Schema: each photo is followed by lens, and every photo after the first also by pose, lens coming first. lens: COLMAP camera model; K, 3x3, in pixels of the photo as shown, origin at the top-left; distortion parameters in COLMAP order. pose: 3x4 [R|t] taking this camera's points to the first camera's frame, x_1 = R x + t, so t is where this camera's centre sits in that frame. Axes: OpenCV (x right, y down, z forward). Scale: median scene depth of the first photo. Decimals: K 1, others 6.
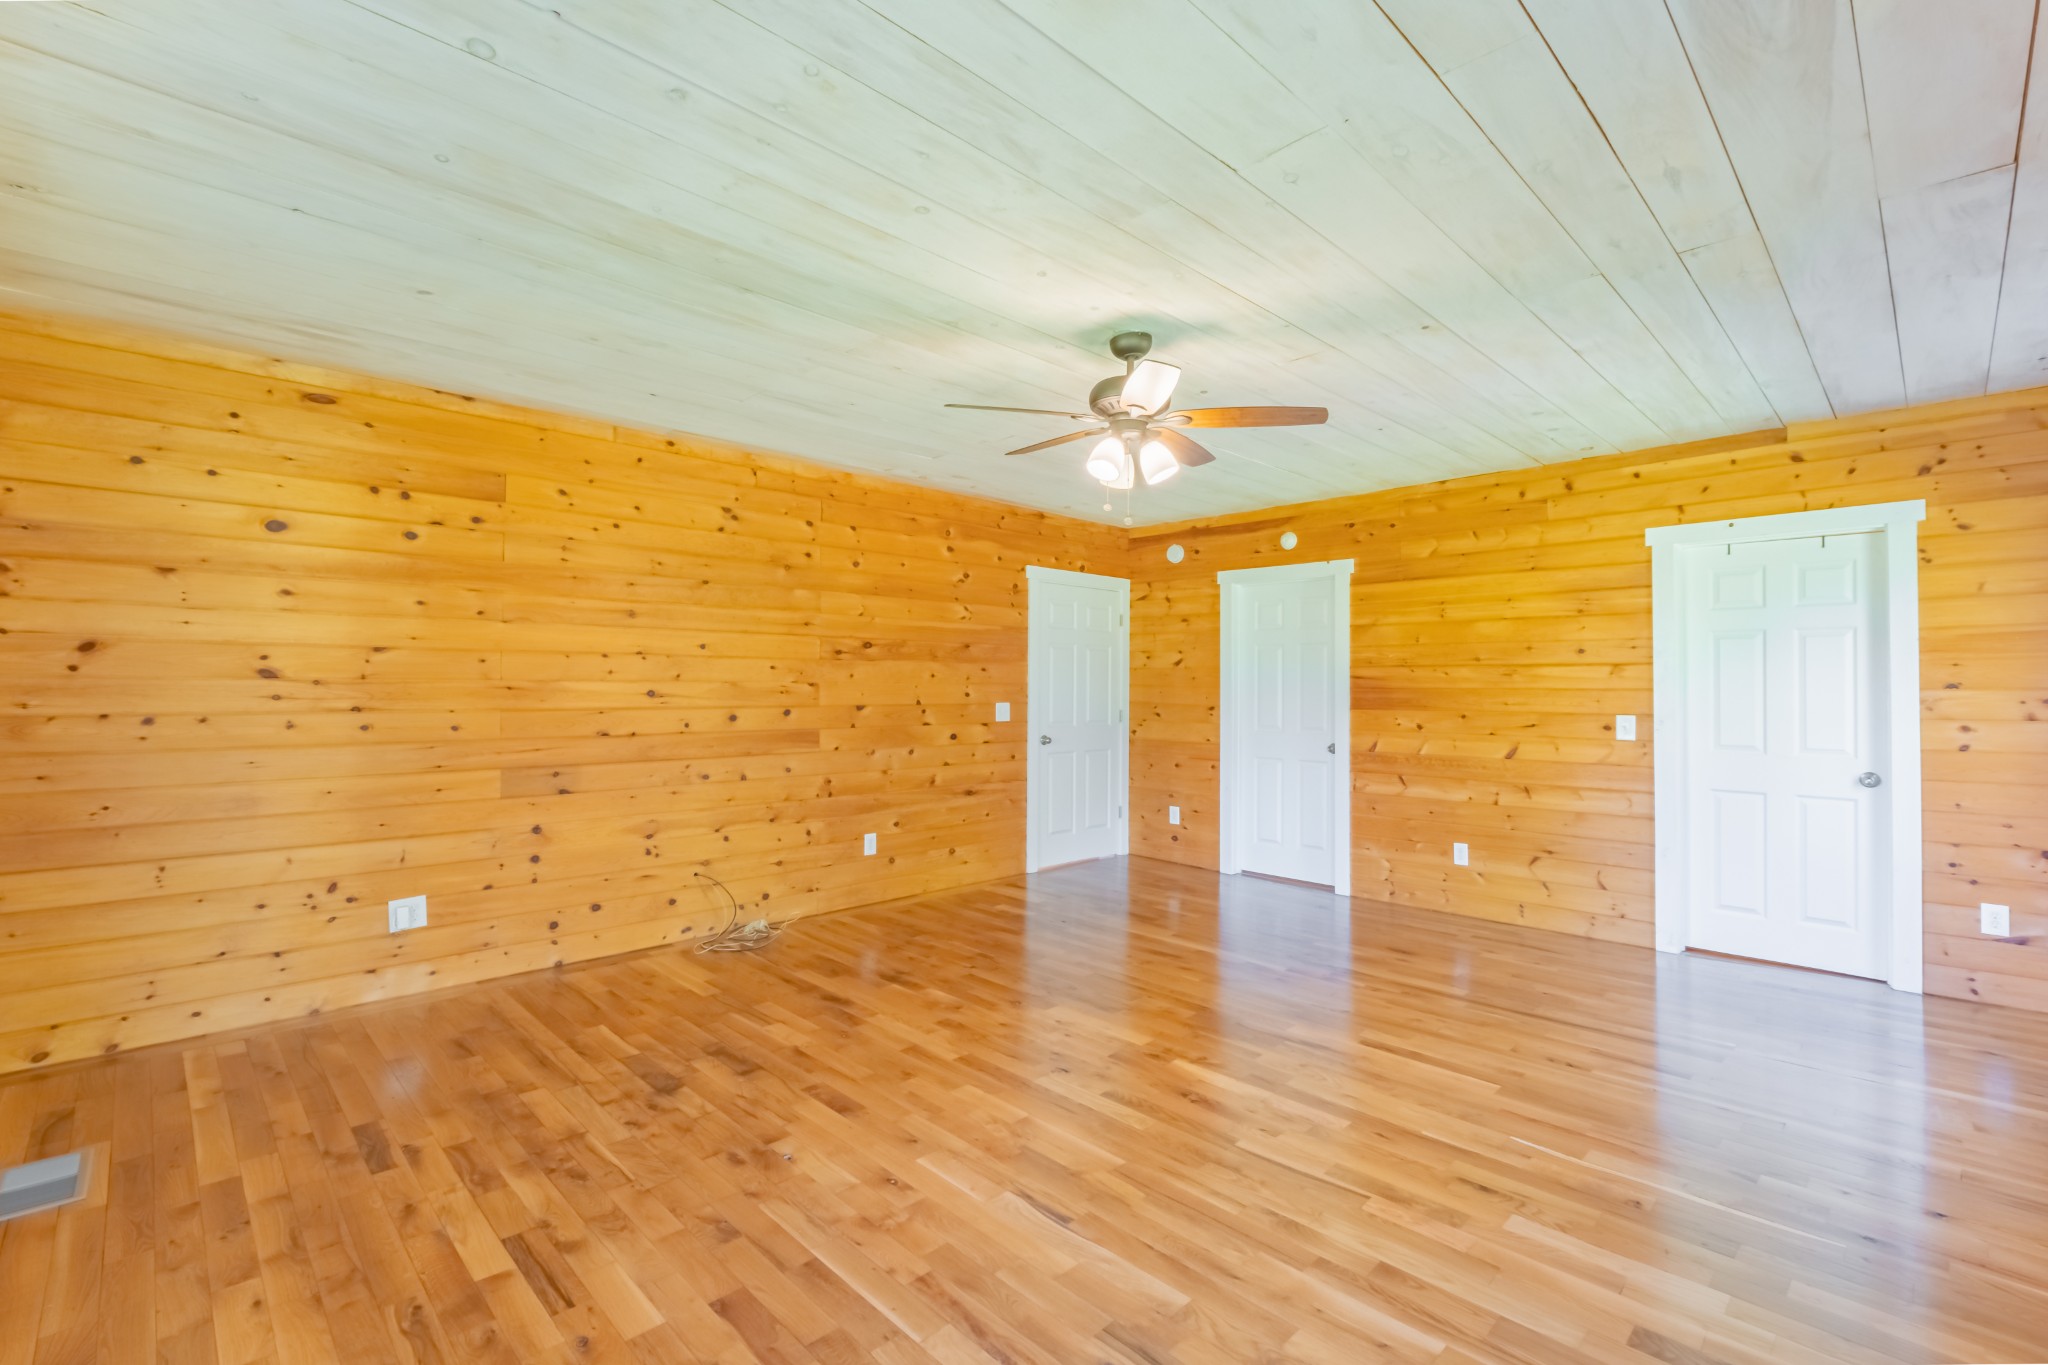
lens RADIAL K [[896.6, 0, 1021.3], [0, 896.6, 678.0], [0, 0, 1]] dist [-0.002807, -0.002480]
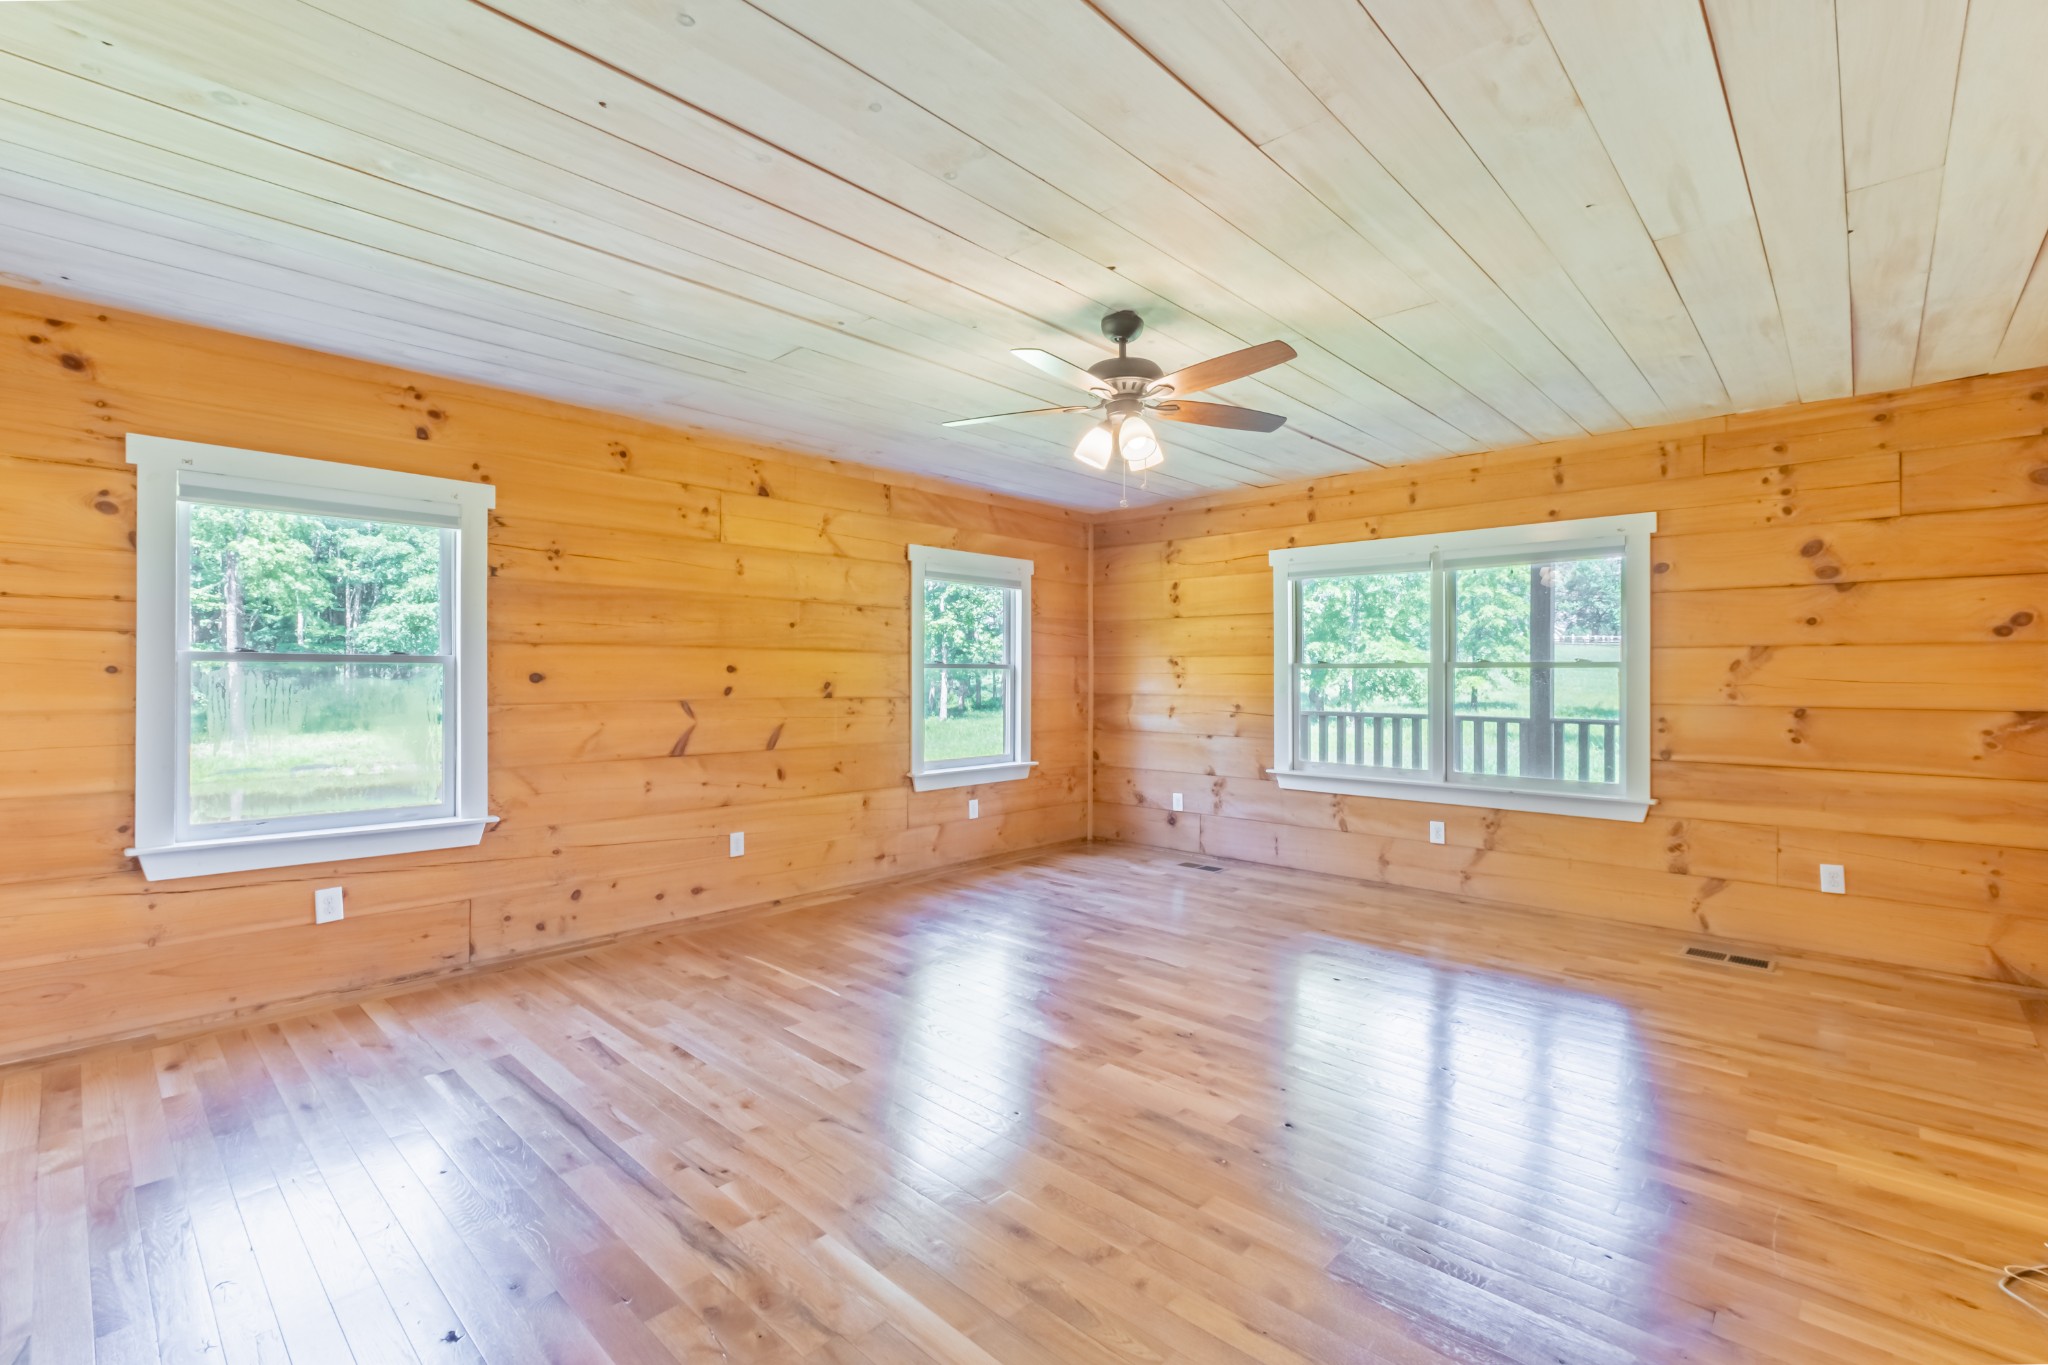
lens RADIAL K [[896.6, 0, 1023.6], [0, 896.6, 674.7], [0, 0, 1]] dist [-0.002807, -0.002480]
pose [[-0.998914, -0.007523, -0.045981, 0.273869], [-0.007160, 0.999942, -0.008069, 0.023959], [0.046039, -0.007731, -0.998910, 1.971432]]
